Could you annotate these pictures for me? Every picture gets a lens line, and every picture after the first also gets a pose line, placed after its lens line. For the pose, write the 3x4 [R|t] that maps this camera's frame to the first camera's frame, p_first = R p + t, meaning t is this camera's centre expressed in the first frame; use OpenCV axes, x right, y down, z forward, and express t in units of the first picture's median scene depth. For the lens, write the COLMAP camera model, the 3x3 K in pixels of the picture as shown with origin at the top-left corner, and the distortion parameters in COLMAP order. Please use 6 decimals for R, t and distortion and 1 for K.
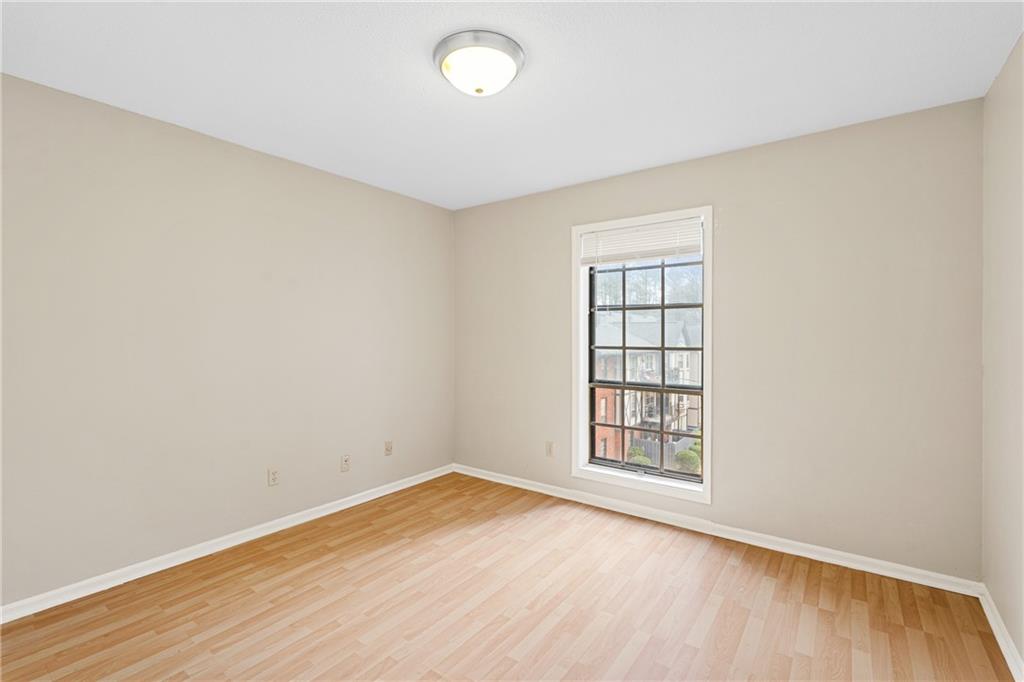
lens RADIAL K [[458.6, 0, 512.0], [0, 458.6, 341.0], [0, 0, 1]] dist [-0.002175, 0.000125]
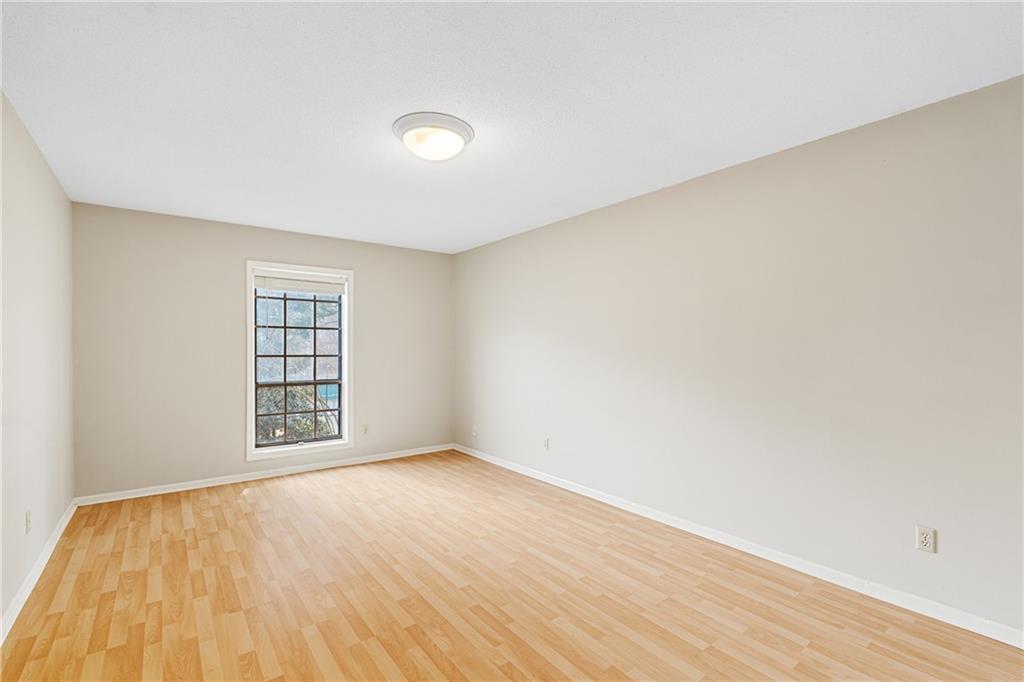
lens RADIAL K [[458.6, 0, 512.0], [0, 458.6, 341.0], [0, 0, 1]] dist [-0.002175, 0.000125]
pose [[0.281287, 0.013441, 0.959530, -0.937278], [0.009150, 0.999819, -0.016687, -0.001829], [-0.959580, 0.013474, 0.281113, -0.026155]]
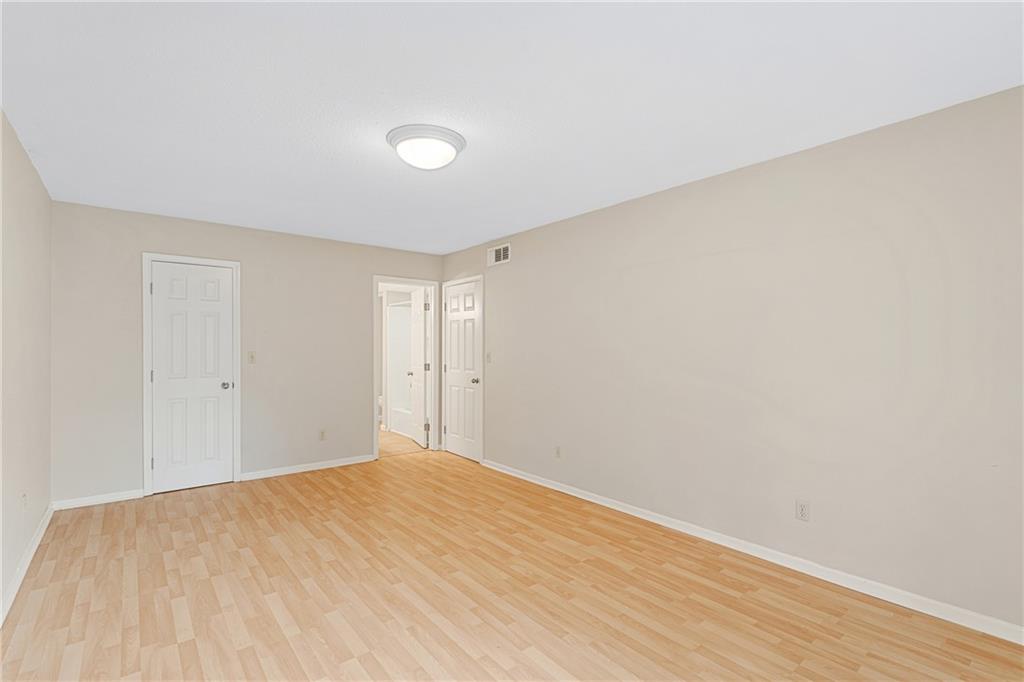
lens RADIAL K [[458.6, 0, 512.0], [0, 458.6, 341.0], [0, 0, 1]] dist [-0.002175, 0.000125]
pose [[-0.252034, -0.010319, -0.967663, 0.491536], [-0.011331, 0.999906, -0.007712, -0.015464], [0.967652, 0.009021, -0.252127, 0.653545]]
